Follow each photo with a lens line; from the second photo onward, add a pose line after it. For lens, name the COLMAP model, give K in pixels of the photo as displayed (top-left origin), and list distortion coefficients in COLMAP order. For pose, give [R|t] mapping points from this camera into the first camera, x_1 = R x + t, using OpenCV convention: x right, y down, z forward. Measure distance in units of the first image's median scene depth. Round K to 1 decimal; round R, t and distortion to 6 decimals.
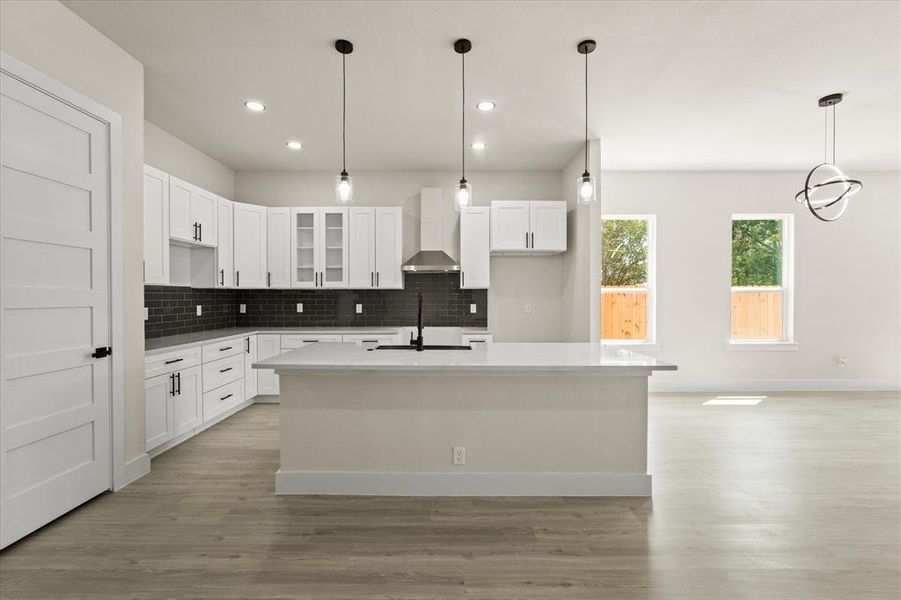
lens RADIAL K [[376.4, 0, 450.3], [0, 376.4, 298.1], [0, 0, 1]] dist [-0.002793, -0.000199]
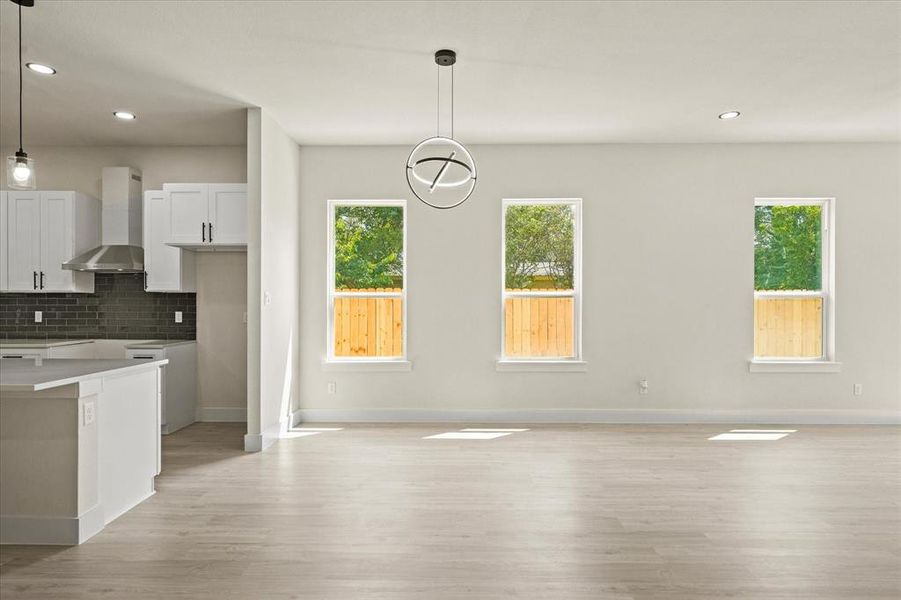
lens RADIAL K [[477.2, 0, 446.5], [0, 477.2, 305.5], [0, 0, 1]] dist [-0.005971, -0.000939]
pose [[0.999966, 0.001989, -0.008006, 0.672721], [-0.001974, 0.999996, 0.001879, -0.000053], [0.008010, -0.001863, 0.999966, -0.013827]]
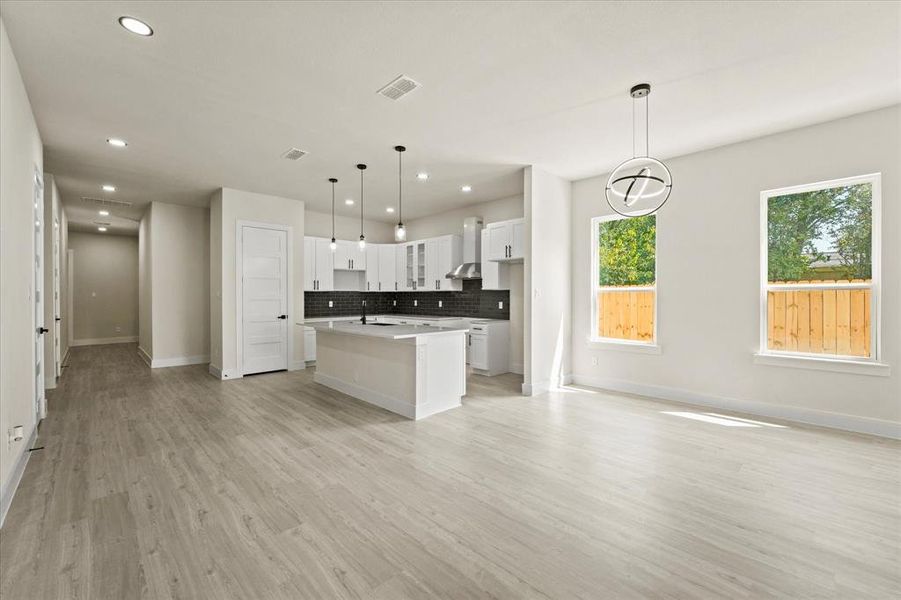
lens RADIAL K [[364.0, 0, 459.0], [0, 364.0, 298.7], [0, 0, 1]] dist [-0.012468, -0.000159]
pose [[0.715366, 0.004062, -0.698738, 0.870698], [-0.000996, 0.999988, 0.004794, -0.000680], [0.698749, -0.002734, 0.715361, 0.008799]]
